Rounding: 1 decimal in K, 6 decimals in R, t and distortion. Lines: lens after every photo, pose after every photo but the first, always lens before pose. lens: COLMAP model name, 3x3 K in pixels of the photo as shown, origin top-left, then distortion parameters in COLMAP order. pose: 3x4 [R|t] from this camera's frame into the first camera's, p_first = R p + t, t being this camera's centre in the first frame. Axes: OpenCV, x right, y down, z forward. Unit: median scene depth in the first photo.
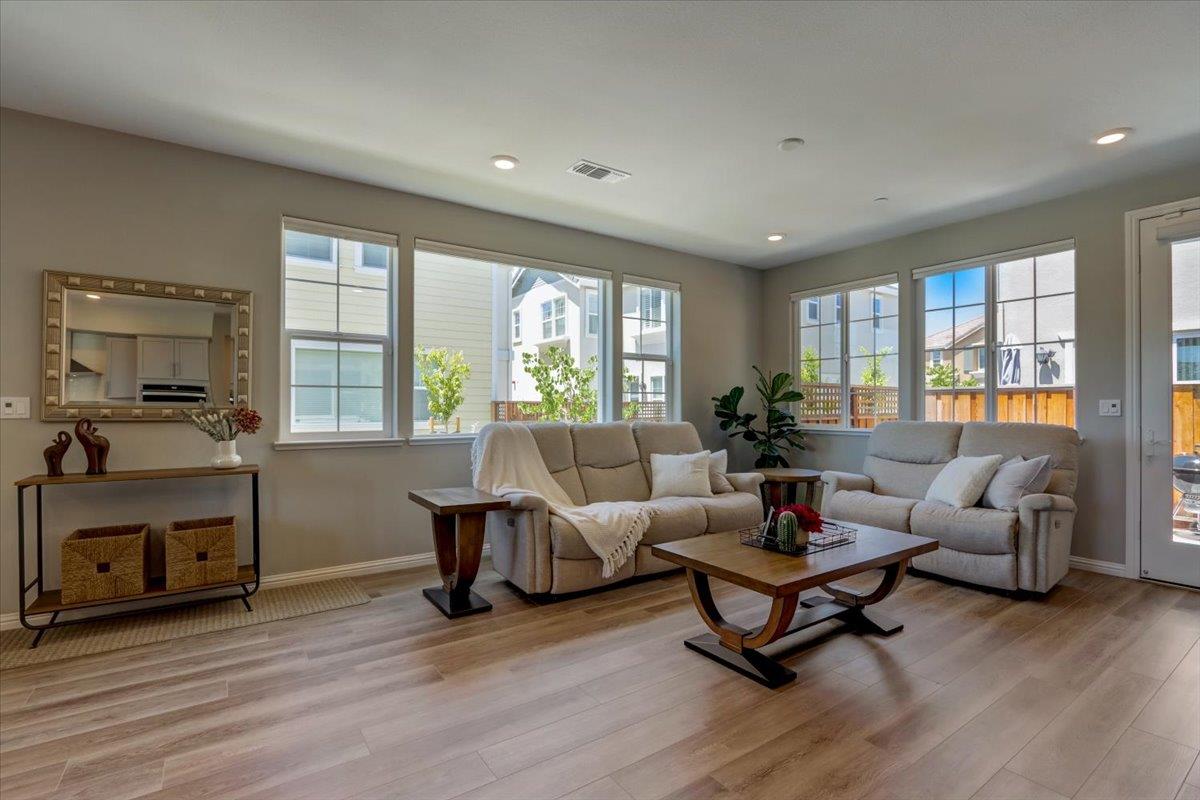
lens RADIAL K [[552.6, 0, 611.3], [0, 552.6, 401.6], [0, 0, 1]] dist [-0.002684, -0.000316]
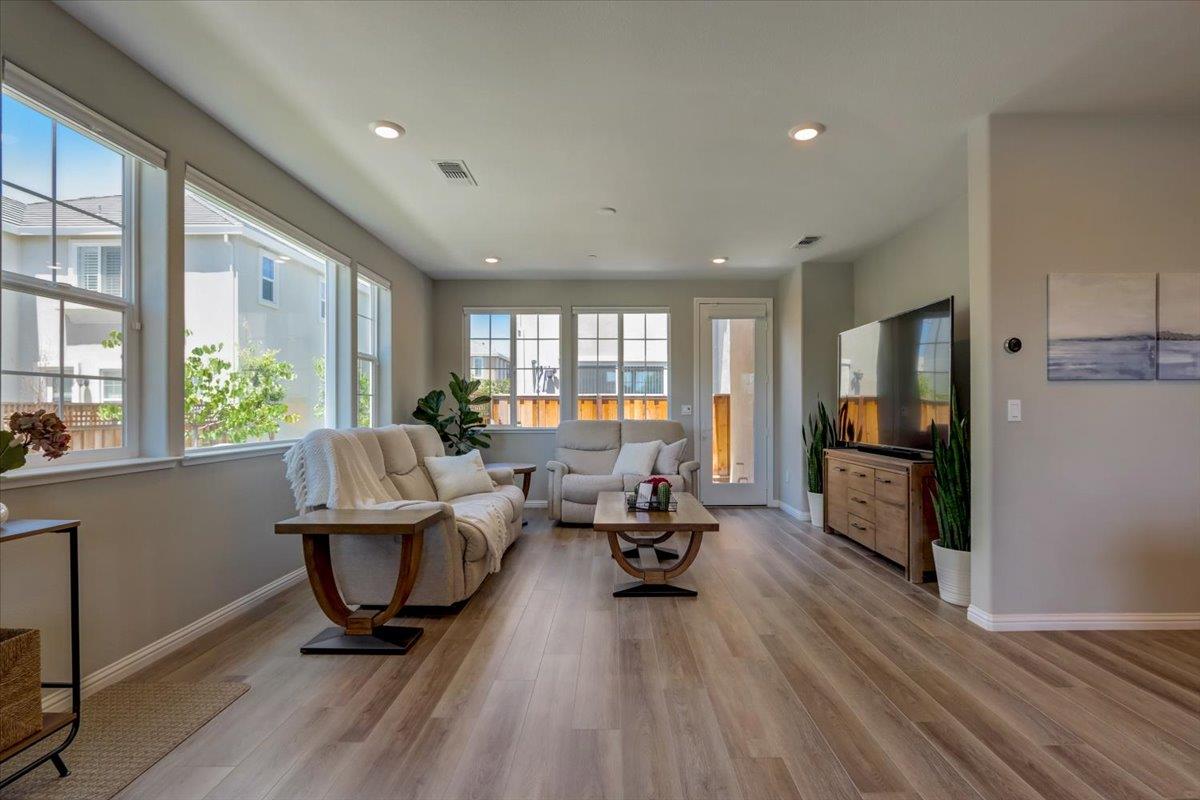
lens RADIAL K [[556.3, 0, 603.3], [0, 556.3, 406.6], [0, 0, 1]] dist [-0.013802, -0.000335]
pose [[0.591026, 0.002901, 0.806647, -0.603590], [-0.004577, 0.999989, -0.000243, 0.002833], [-0.806640, -0.003549, 0.591033, 0.176442]]
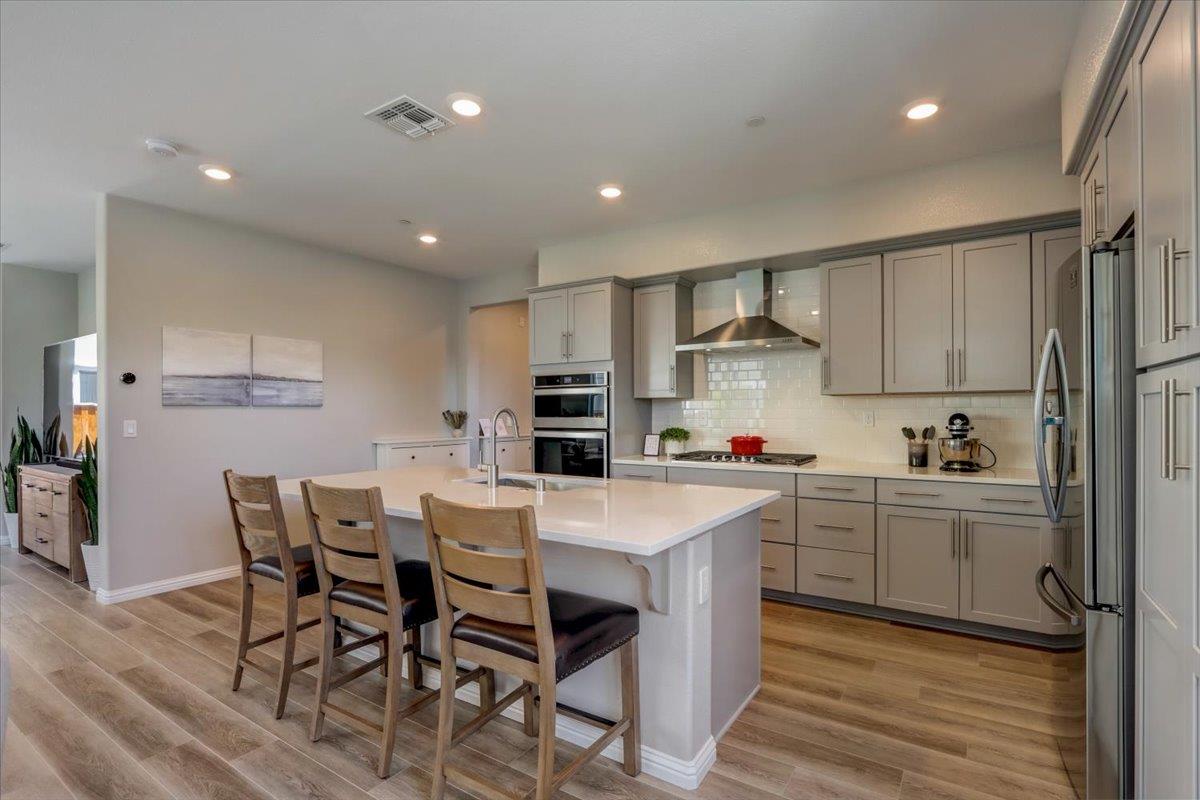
lens RADIAL K [[547.0, 0, 601.0], [0, 547.0, 412.2], [0, 0, 1]] dist [-0.015777, 0.000212]
pose [[-0.371115, 0.001200, 0.928586, -0.825057], [-0.003719, 0.999989, -0.002779, -0.020935], [-0.928580, -0.004485, -0.371106, -0.195780]]
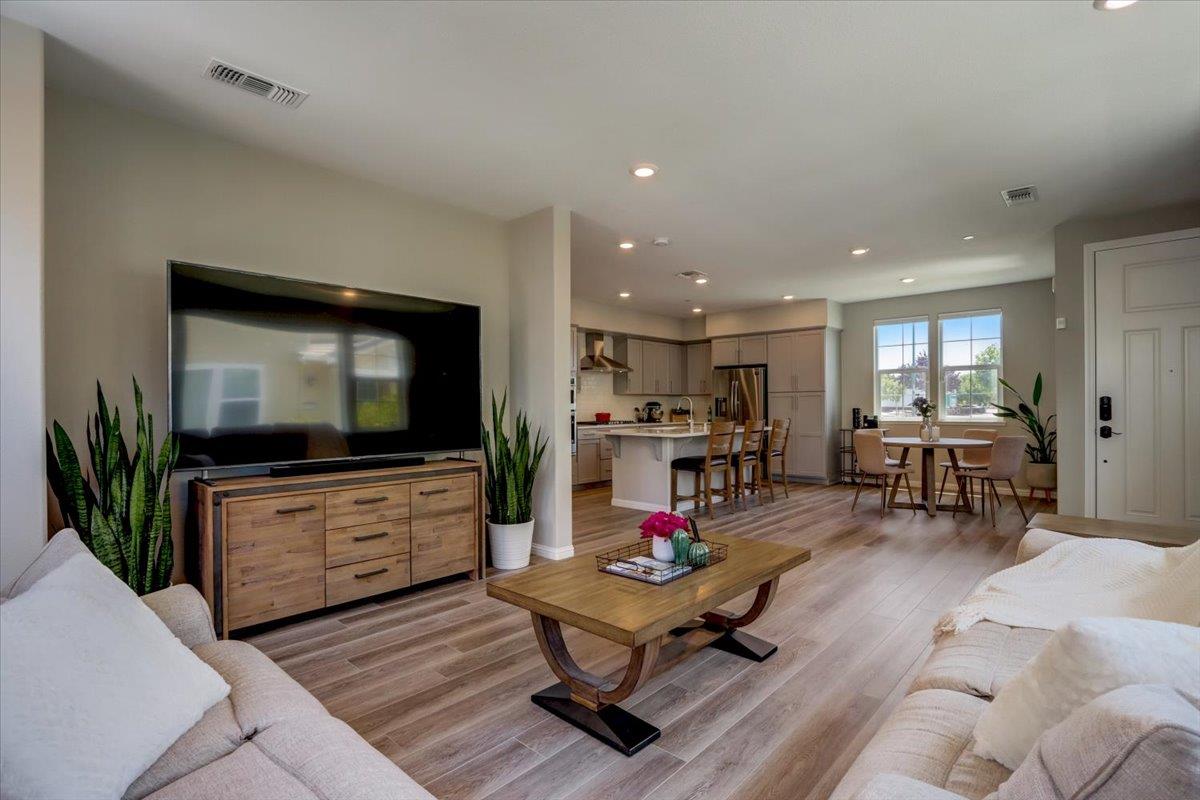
lens RADIAL K [[556.3, 0, 603.3], [0, 556.3, 406.6], [0, 0, 1]] dist [-0.013802, -0.000335]
pose [[-0.979795, 0.005915, -0.199915, 0.416486], [0.007620, 0.999941, -0.007765, 0.011431], [0.199857, -0.009131, -0.979783, 1.259256]]
